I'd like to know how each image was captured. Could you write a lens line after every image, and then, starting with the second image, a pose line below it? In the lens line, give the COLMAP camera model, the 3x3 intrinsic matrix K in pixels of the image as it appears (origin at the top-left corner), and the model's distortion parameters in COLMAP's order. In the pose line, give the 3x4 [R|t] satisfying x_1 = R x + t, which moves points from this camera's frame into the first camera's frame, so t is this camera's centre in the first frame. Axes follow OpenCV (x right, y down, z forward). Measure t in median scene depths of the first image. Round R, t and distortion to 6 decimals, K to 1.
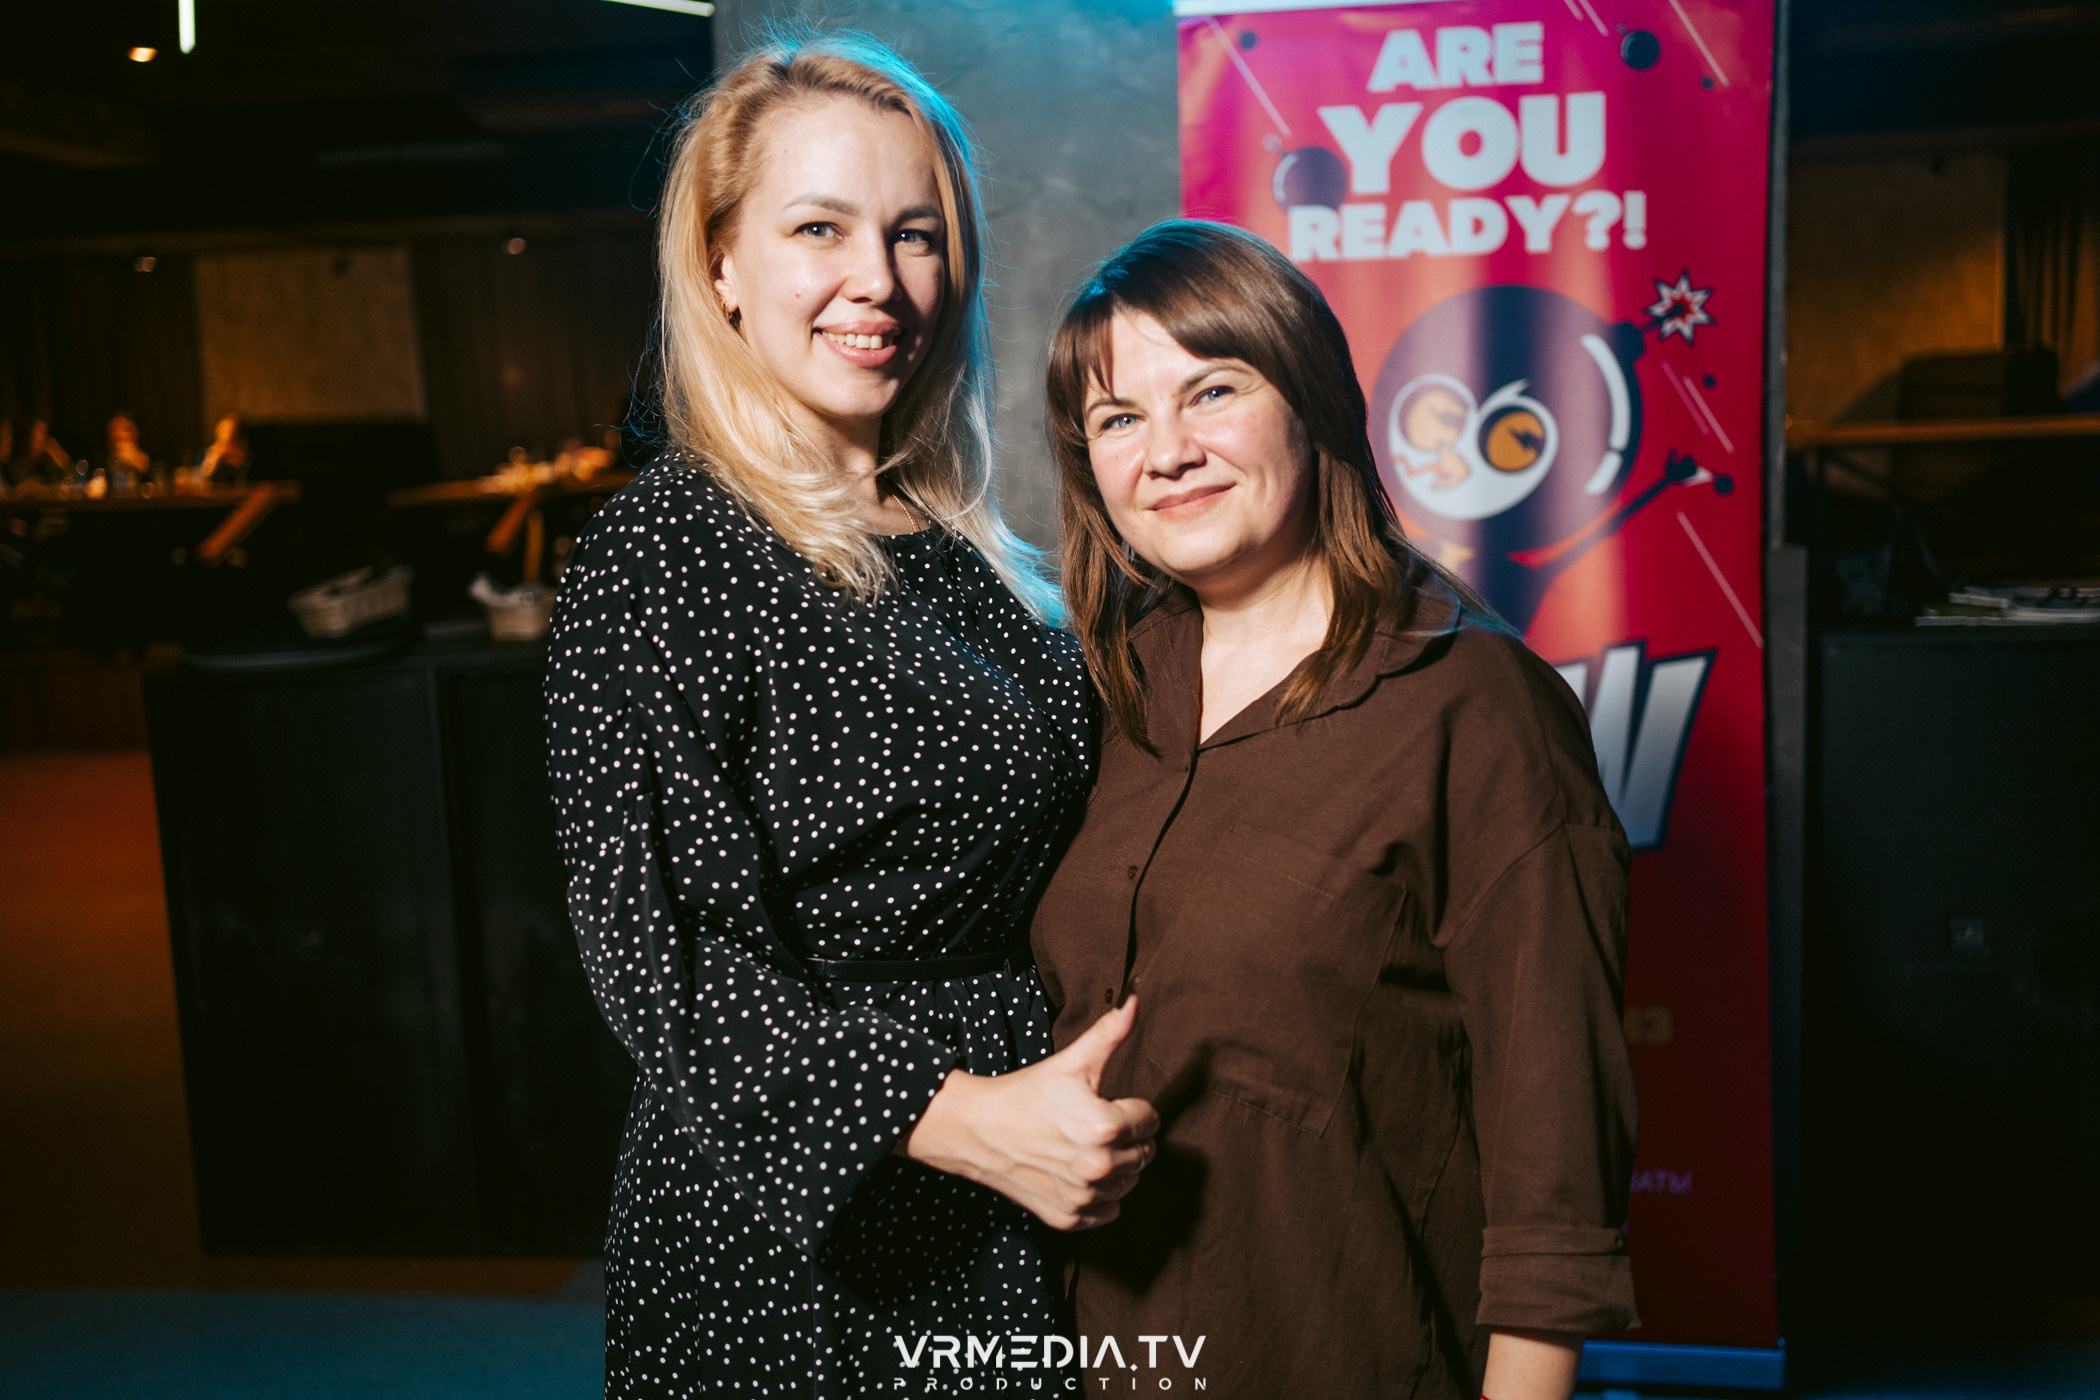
lens RADIAL K [[2130.5, 0, 1050.8], [0, 2130.5, 689.7], [0, 0, 1]] dist [0.007798, 0.000000]
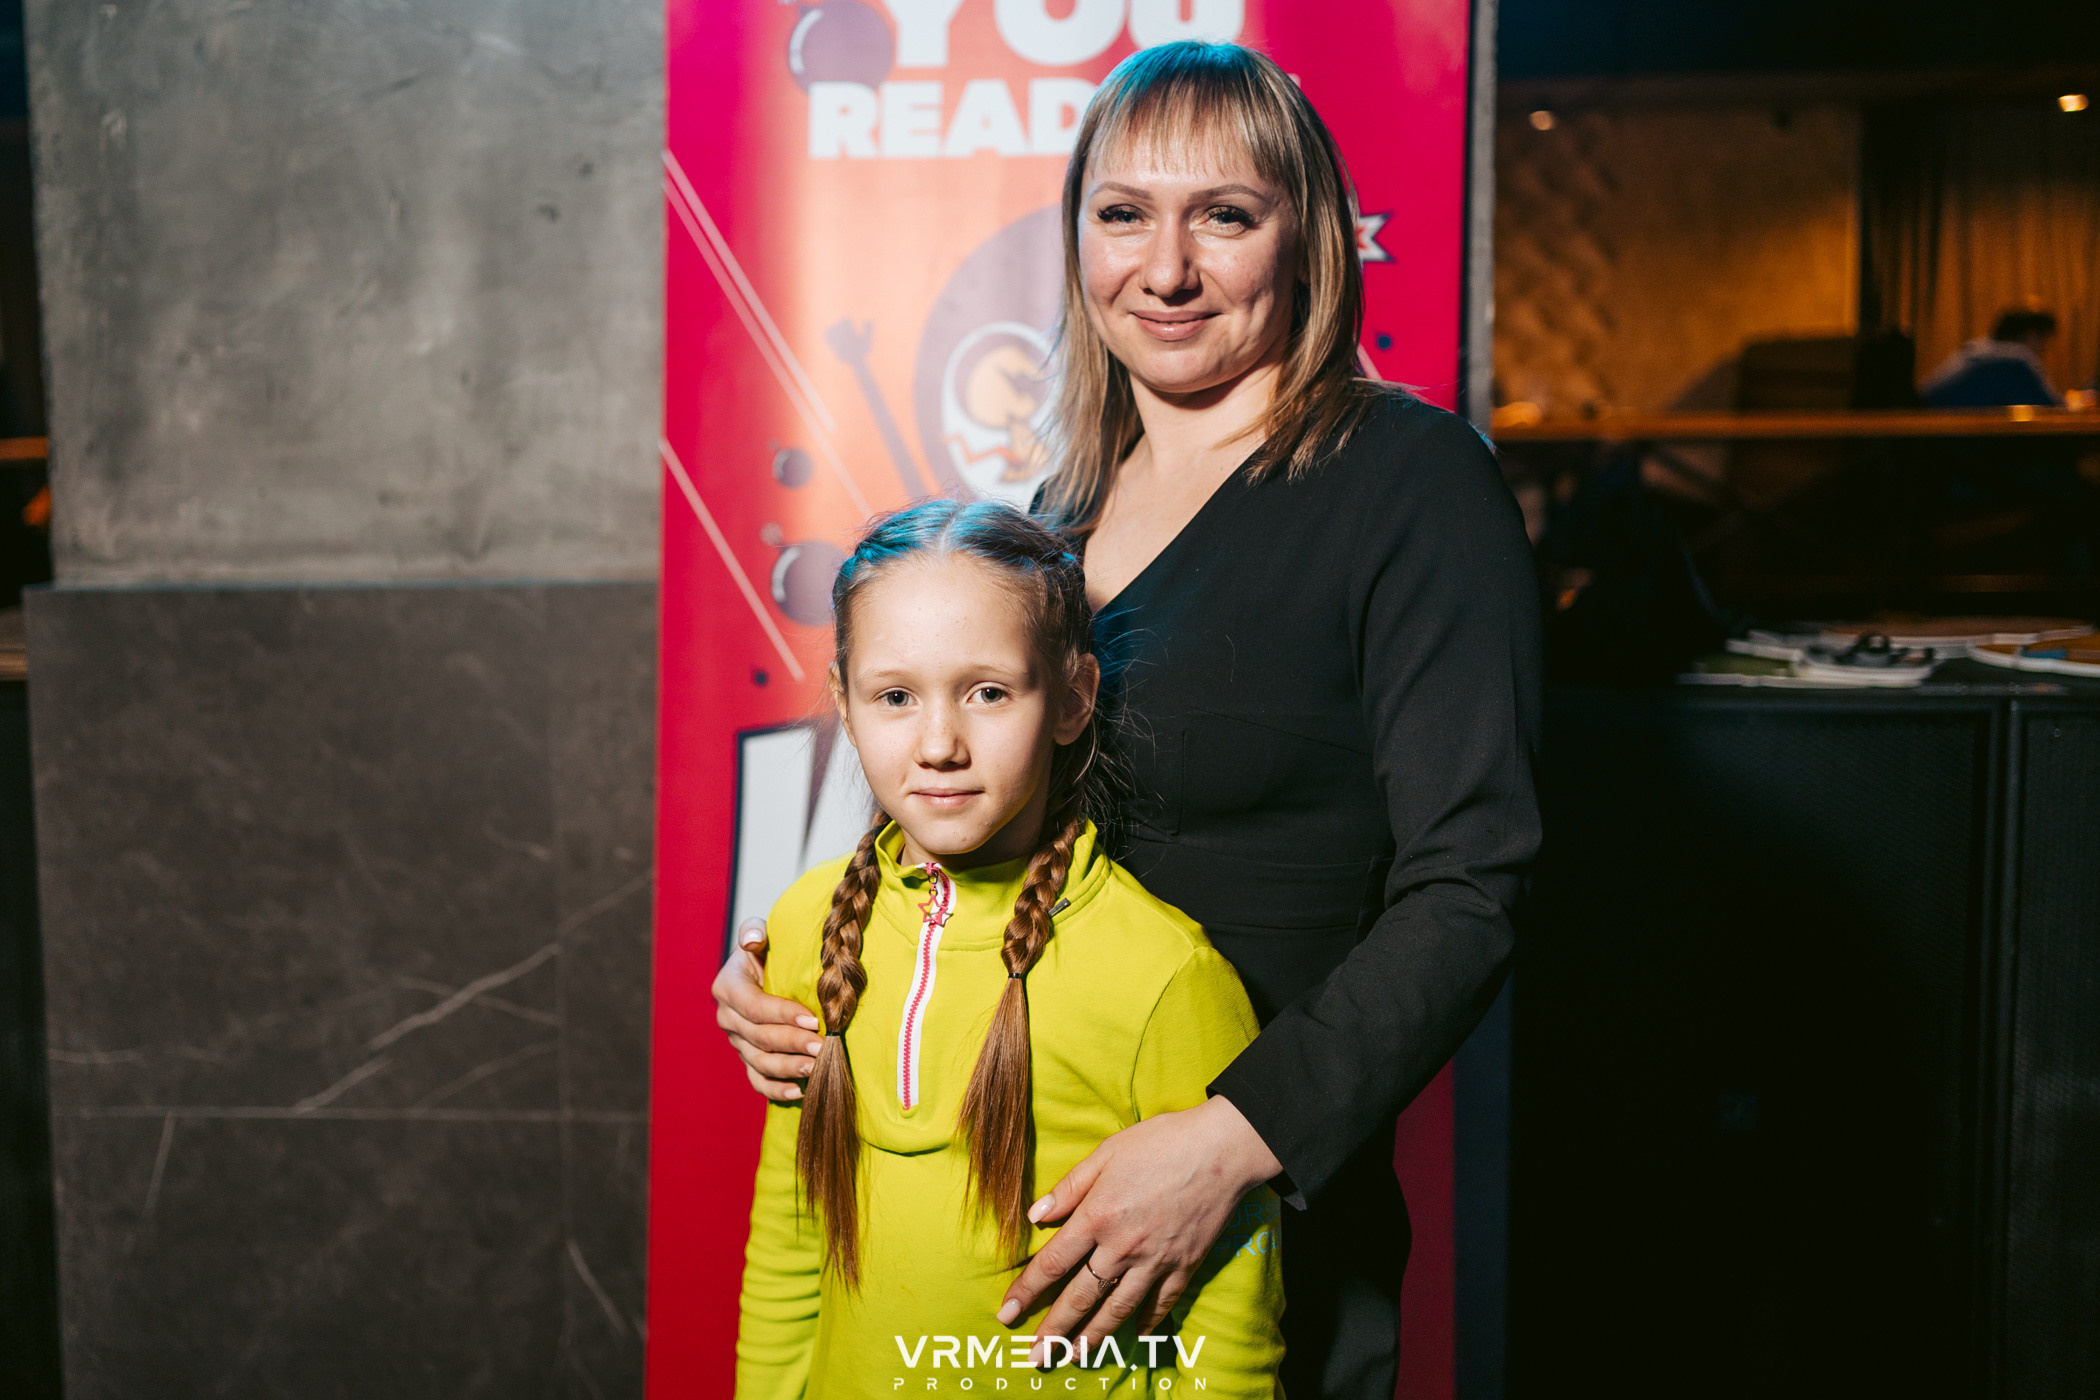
lens RADIAL K [[2438.9, 0, 929.9], [0, 2438.9, 608.9], [0, 0, 1]] dist [-0.001983, 0.000000]
pose [[0.998375, 0.023028, 0.052116, 0.113693], [-0.021164, 0.999126, -0.036044, -0.021941], [-0.052901, 0.034882, 0.997990, 0.190459]]
